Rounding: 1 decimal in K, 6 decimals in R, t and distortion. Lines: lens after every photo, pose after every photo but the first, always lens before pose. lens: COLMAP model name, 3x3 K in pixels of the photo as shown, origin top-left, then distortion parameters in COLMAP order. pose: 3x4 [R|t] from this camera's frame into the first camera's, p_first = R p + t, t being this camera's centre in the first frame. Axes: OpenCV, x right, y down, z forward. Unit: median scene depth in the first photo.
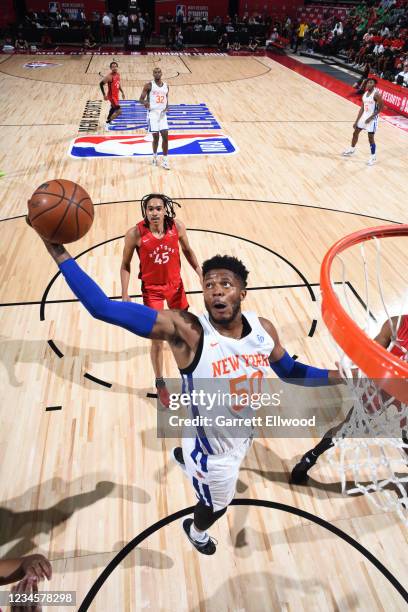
lens RADIAL K [[433.7, 0, 204.0], [0, 433.7, 306.0], [0, 0, 1]] dist [-0.078432, 0.065263]
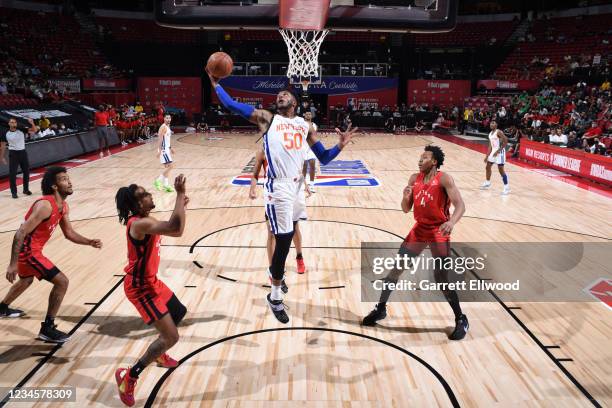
lens RADIAL K [[518.0, 0, 306.0], [0, 518.0, 204.0], [0, 0, 1]] dist [-0.091856, 0.005226]
pose [[0.988604, 0.012054, -0.150059, 0.067067], [-0.074743, 0.904553, -0.419758, 0.187984], [0.130676, 0.426190, 0.895145, -0.136028]]
